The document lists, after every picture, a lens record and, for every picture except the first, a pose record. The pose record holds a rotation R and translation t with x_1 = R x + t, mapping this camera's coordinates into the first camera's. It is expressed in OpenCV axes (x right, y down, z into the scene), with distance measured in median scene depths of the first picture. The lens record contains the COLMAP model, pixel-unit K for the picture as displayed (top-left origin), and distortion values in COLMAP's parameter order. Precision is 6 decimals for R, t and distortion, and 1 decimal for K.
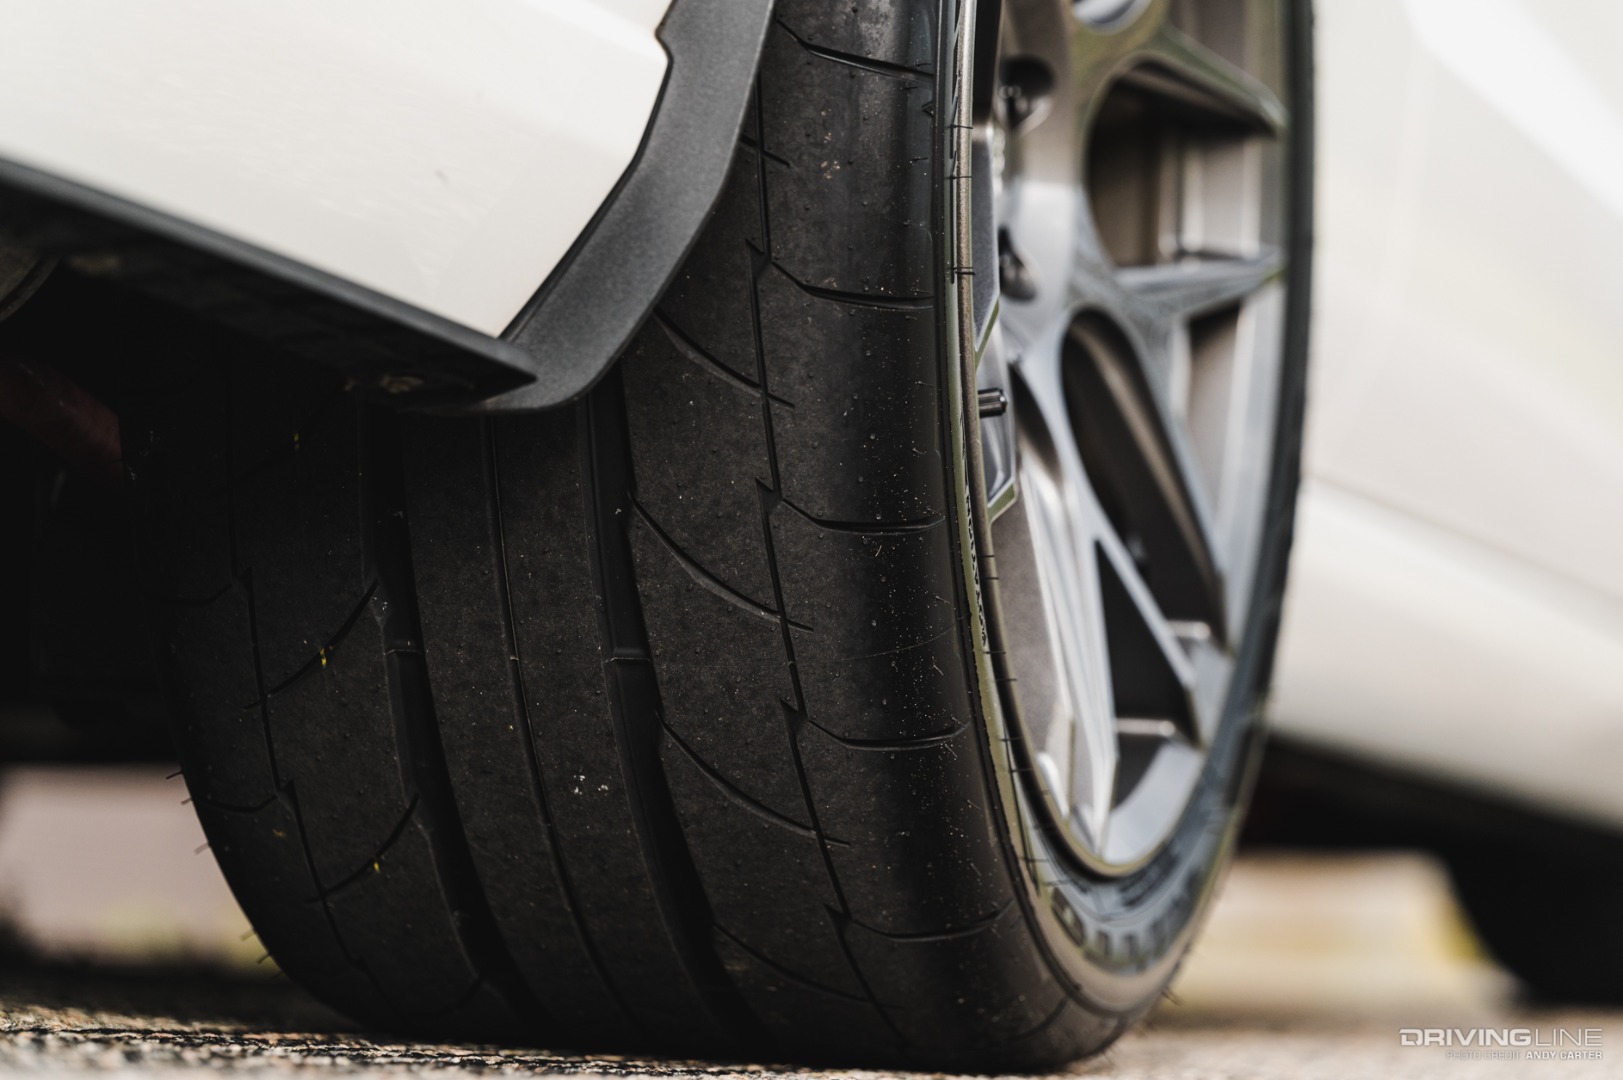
lens RADIAL K [[8004.7, 0, 811.5], [0, 8004.7, 540.0], [0, 0, 1]] dist [-2.846144, 111.682072]
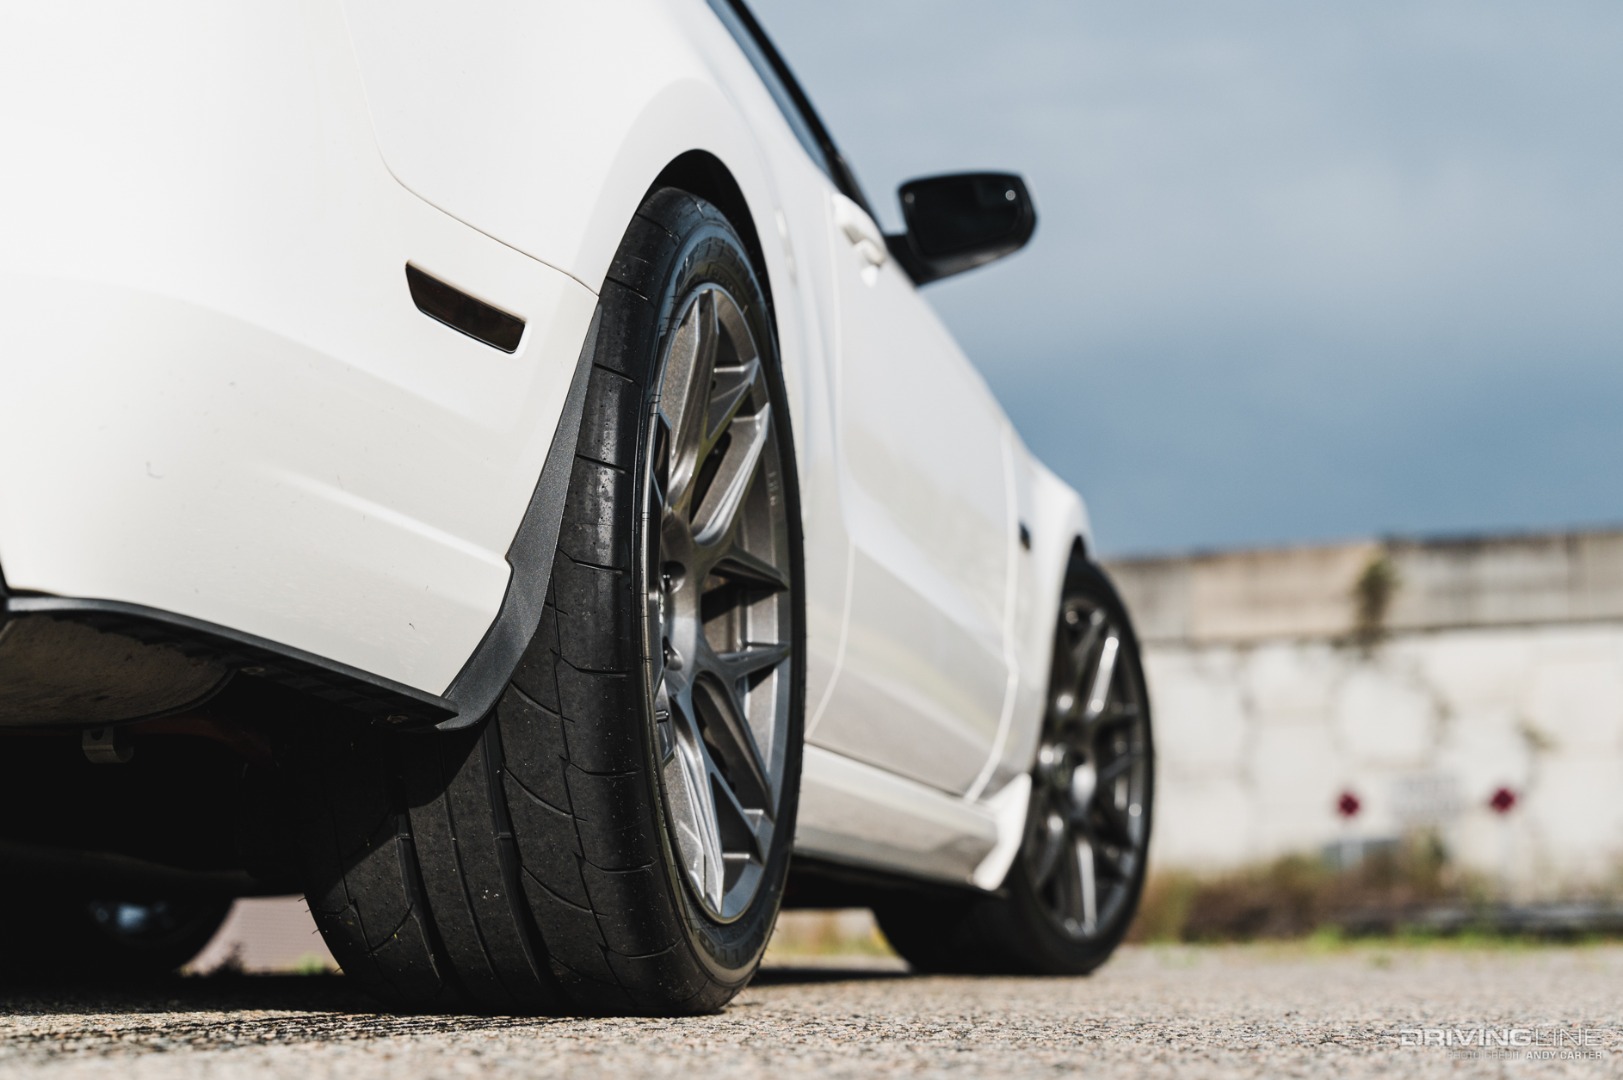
lens RADIAL K [[3259.0, 0, 811.5], [0, 3259.0, 540.0], [0, 0, 1]] dist [-0.036410, -0.095159]
pose [[0.996909, -0.040064, 0.067586, 0.004371], [0.044559, 0.996800, -0.066368, -0.003823], [-0.064710, 0.069174, 0.995504, 0.076575]]
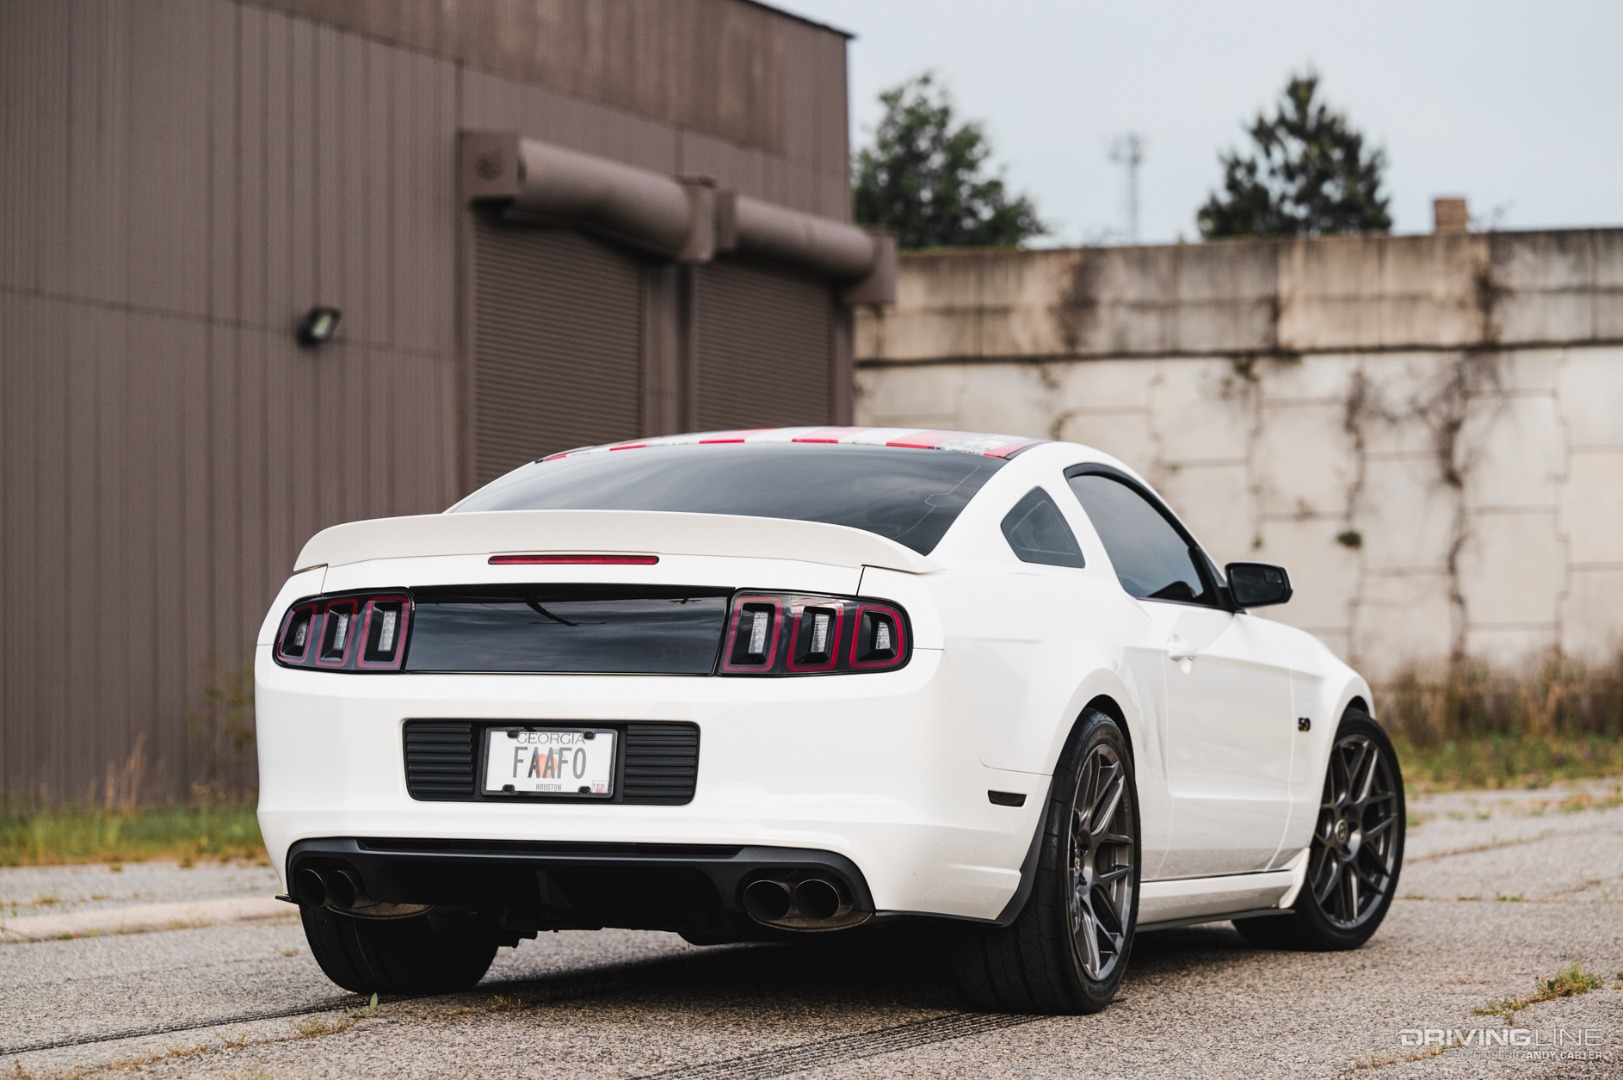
lens RADIAL K [[5209.5, 0, 811.5], [0, 5209.5, 540.0], [0, 0, 1]] dist [-0.579004, -0.179043]
pose [[0.996433, -0.032335, -0.077942, 0.149601], [0.035329, 0.998678, 0.037341, -0.492142], [0.076632, -0.039961, 0.996258, -3.227830]]
